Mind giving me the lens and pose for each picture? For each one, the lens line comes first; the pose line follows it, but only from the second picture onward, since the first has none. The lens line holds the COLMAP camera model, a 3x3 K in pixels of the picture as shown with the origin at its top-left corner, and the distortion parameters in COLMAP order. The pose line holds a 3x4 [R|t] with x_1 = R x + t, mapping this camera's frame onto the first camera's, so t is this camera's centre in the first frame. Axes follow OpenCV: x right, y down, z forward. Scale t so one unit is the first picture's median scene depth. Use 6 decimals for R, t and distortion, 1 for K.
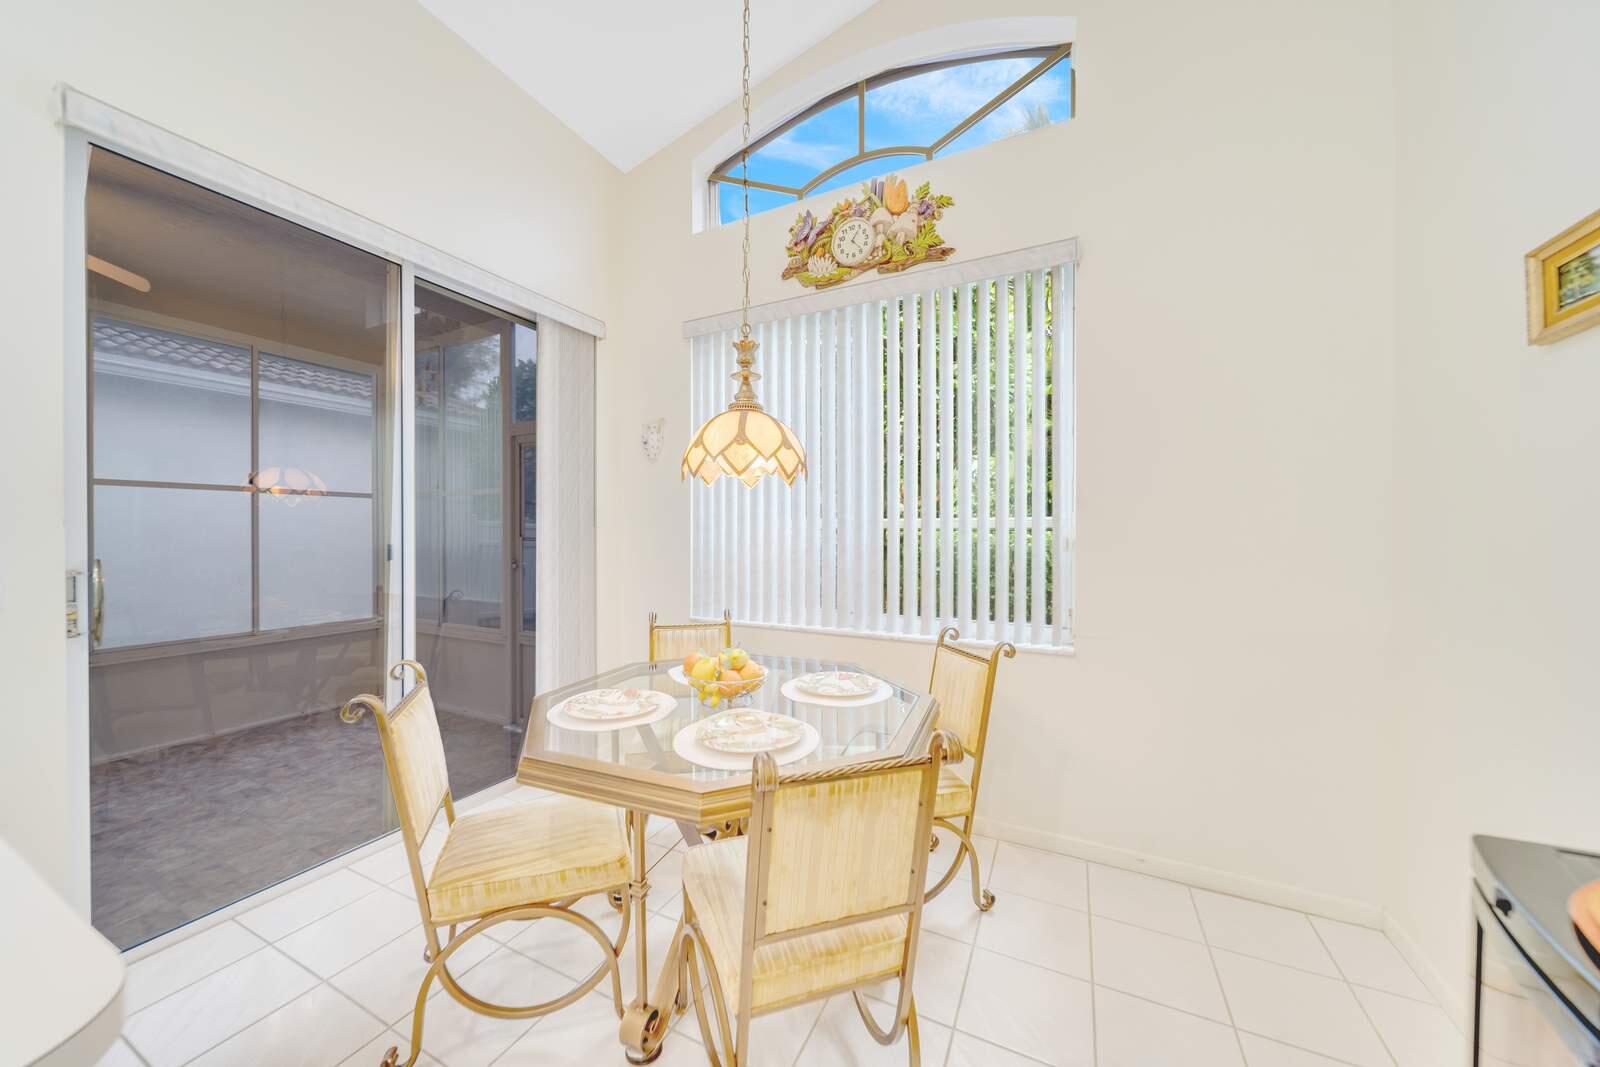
lens RADIAL K [[562.8, 0, 792.3], [0, 562.8, 537.0], [0, 0, 1]] dist [0.002636, 0.000084]
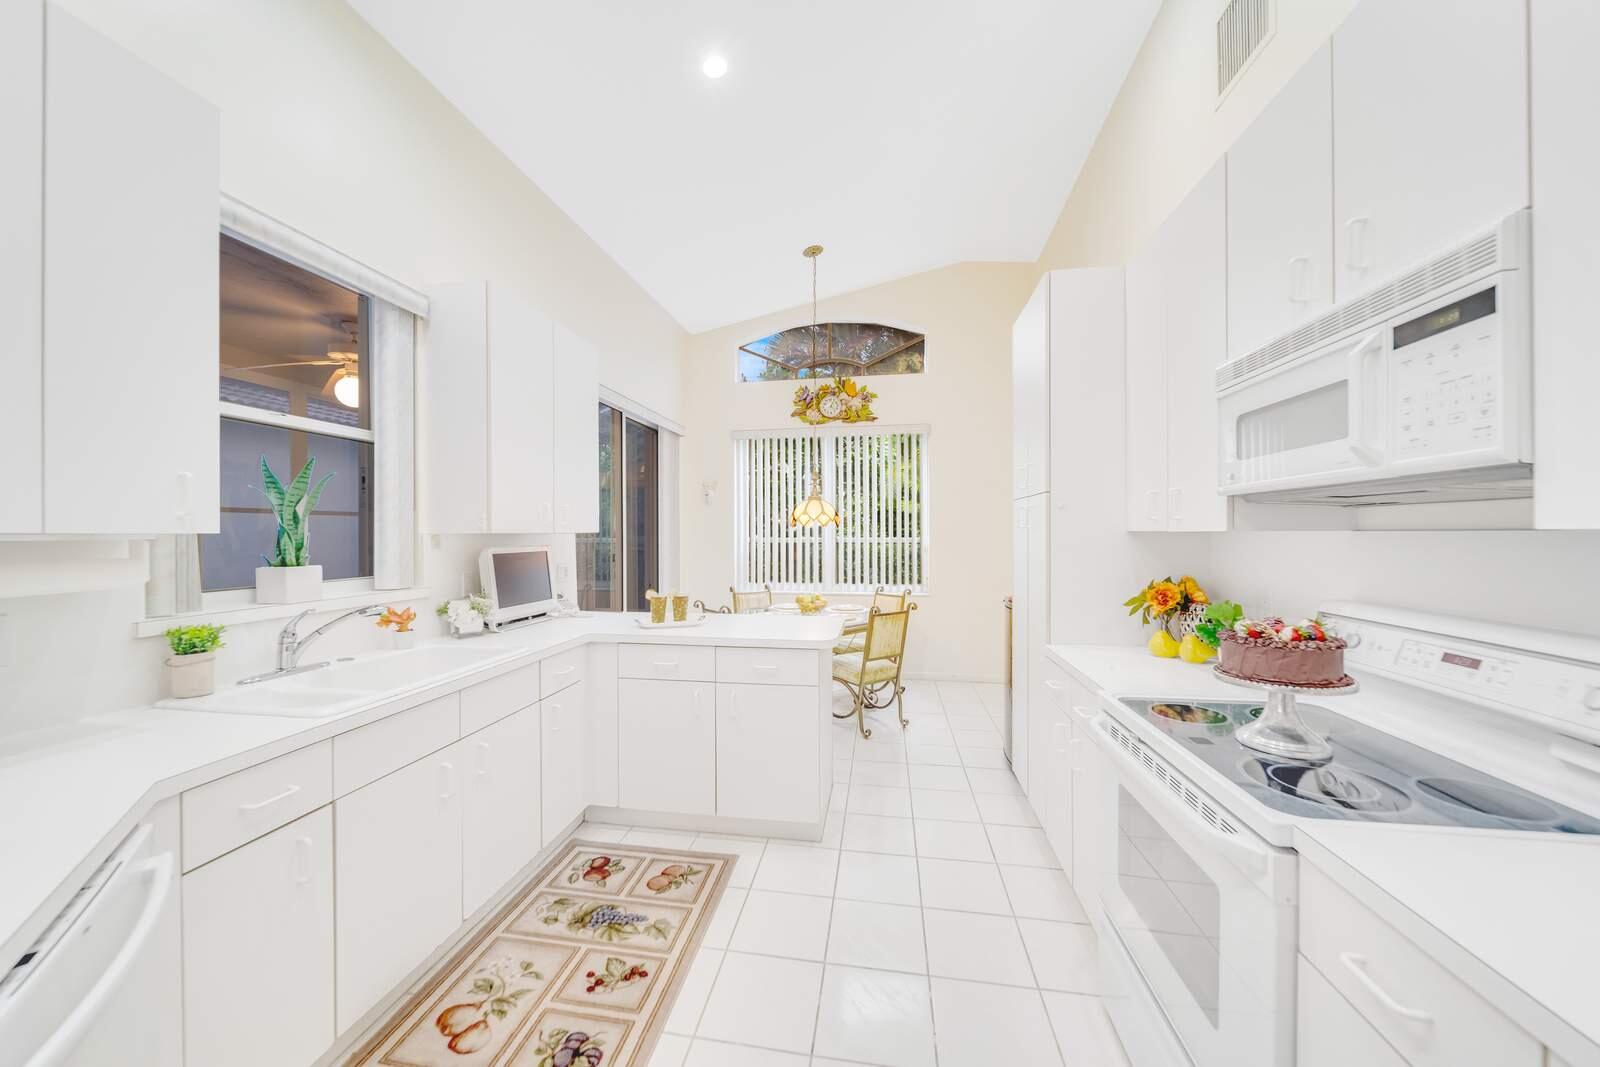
lens RADIAL K [[562.8, 0, 792.3], [0, 562.8, 537.0], [0, 0, 1]] dist [0.002636, 0.000084]
pose [[0.959556, -0.007694, 0.281411, -0.625696], [0.006126, 0.999960, 0.006449, -0.054497], [-0.281449, -0.004465, 0.959566, -0.975797]]
